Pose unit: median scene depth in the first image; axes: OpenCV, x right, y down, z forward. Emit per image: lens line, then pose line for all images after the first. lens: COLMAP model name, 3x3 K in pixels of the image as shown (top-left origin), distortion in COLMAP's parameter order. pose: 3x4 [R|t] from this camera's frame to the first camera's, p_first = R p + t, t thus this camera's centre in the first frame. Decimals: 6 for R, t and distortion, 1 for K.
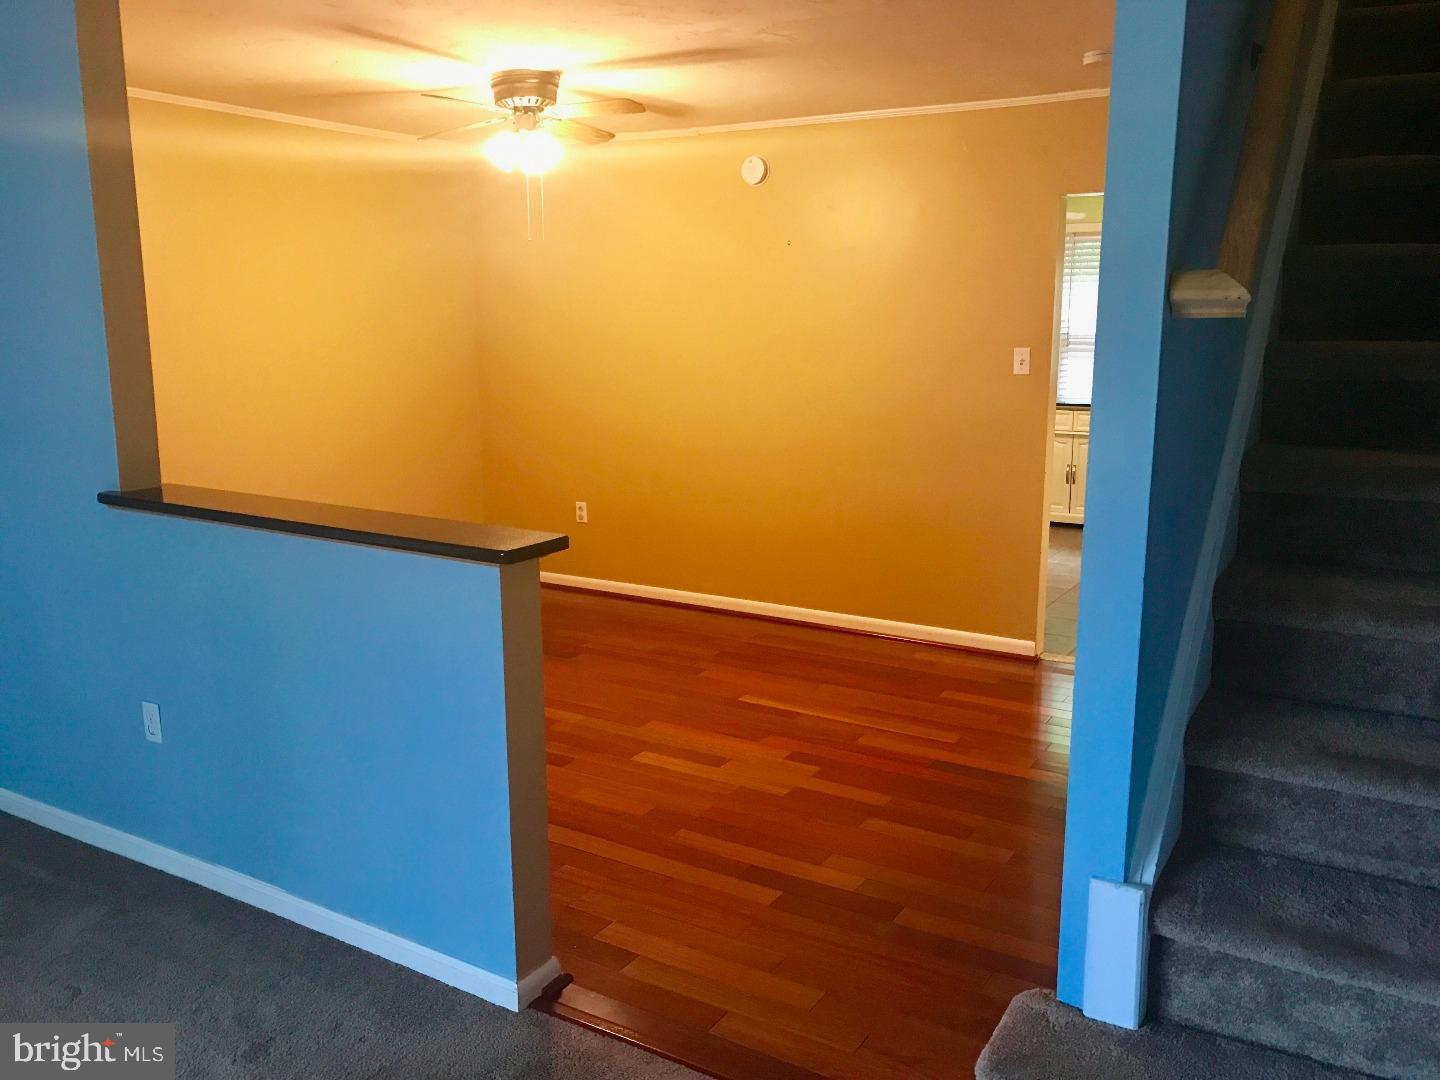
lens RADIAL K [[1192.3, 0, 712.4], [0, 1192.3, 532.9], [0, 0, 1]] dist [0.006789, 0.003626]
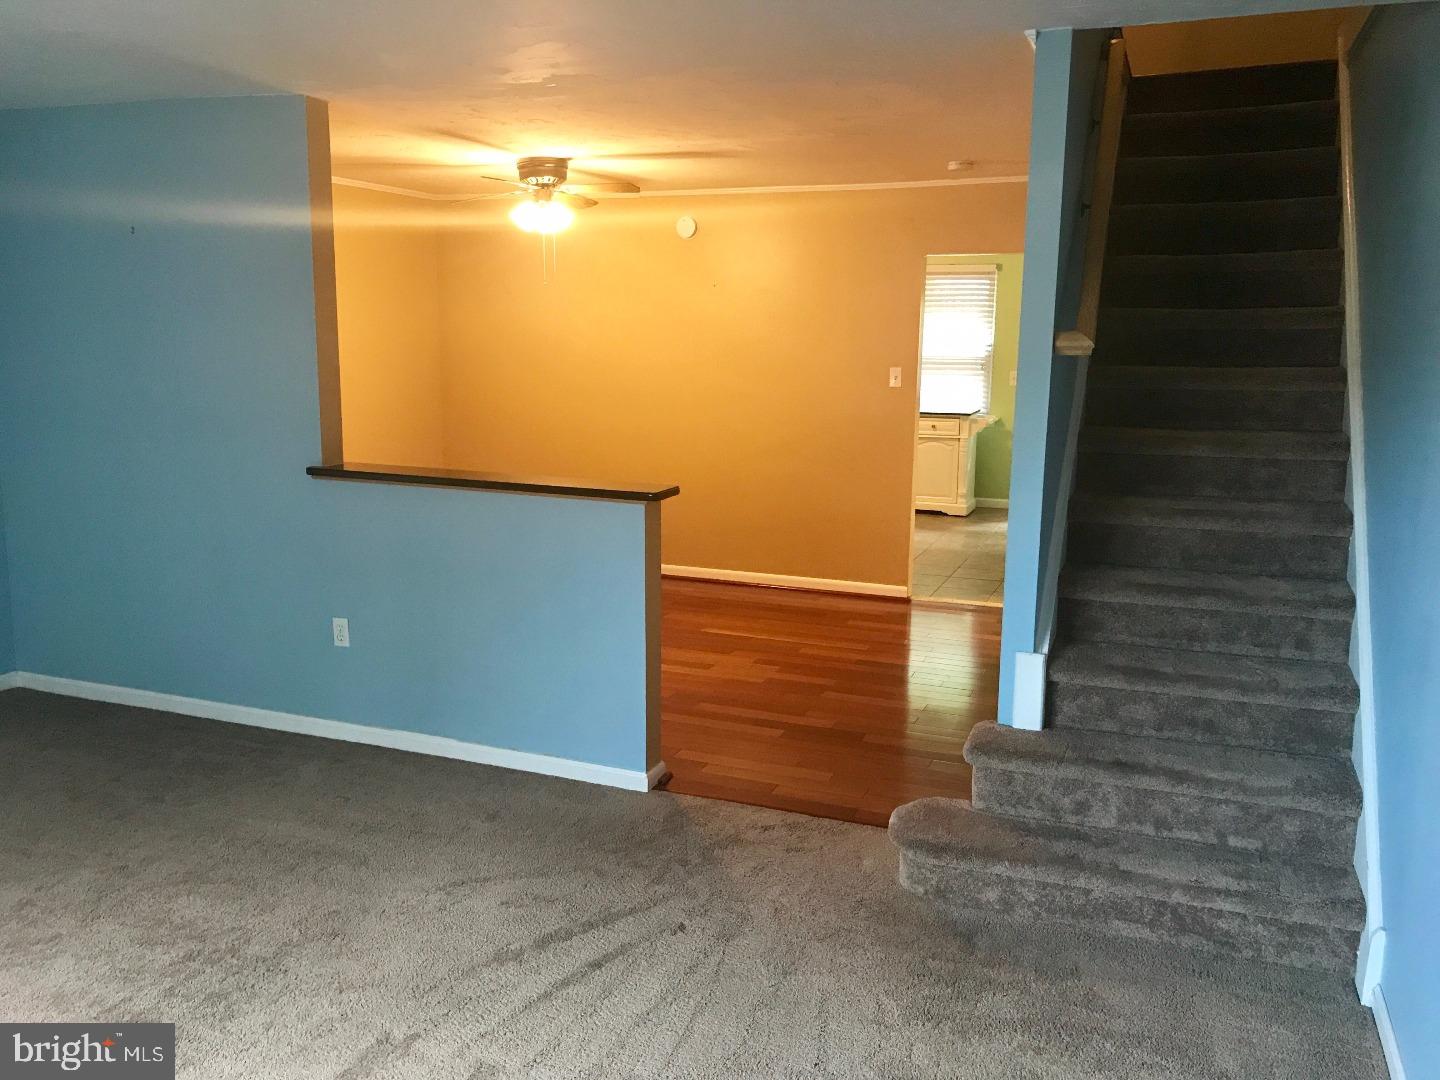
lens RADIAL K [[1173.6, 0, 720.0], [0, 1173.6, 540.0], [0, 0, 1]] dist [0.004344, 0.000365]
pose [[0.984910, -0.018842, 0.172036, -0.273718], [0.019518, 0.999807, -0.002237, 0.064219], [-0.171961, 0.005561, 0.985088, -0.443601]]
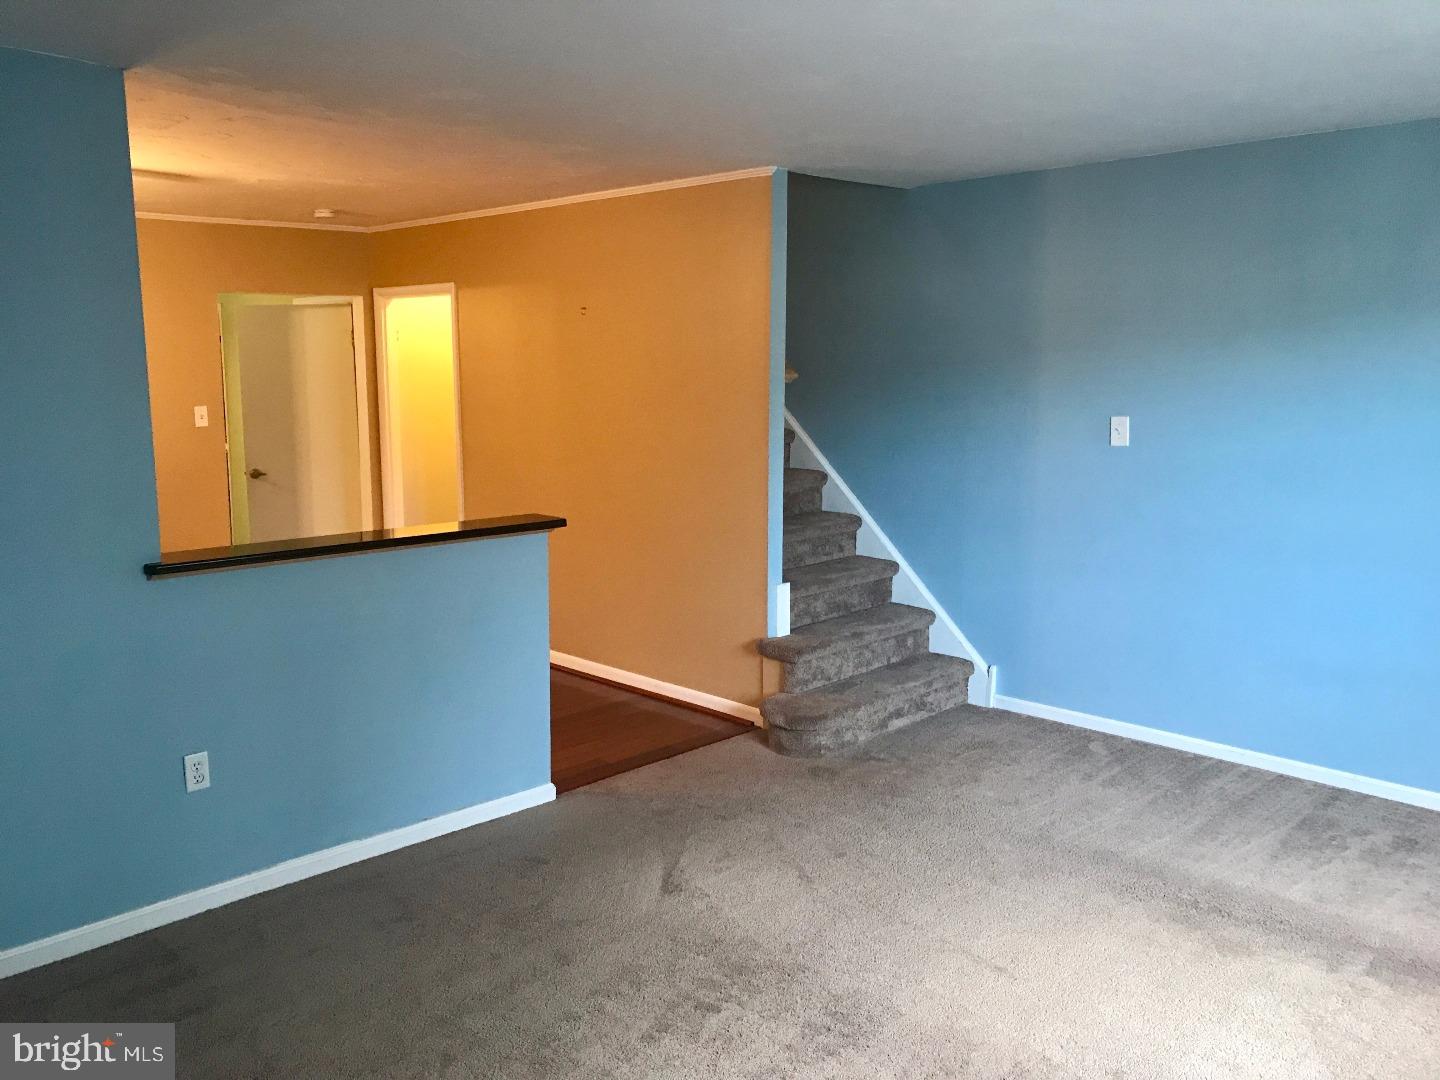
lens RADIAL K [[1173.6, 0, 720.0], [0, 1173.6, 540.0], [0, 0, 1]] dist [0.004344, 0.000365]
pose [[0.240244, -0.146207, 0.959639, -1.378076], [0.183180, 0.977659, 0.103094, -0.069890], [-0.953272, 0.151019, 0.261659, 0.249446]]
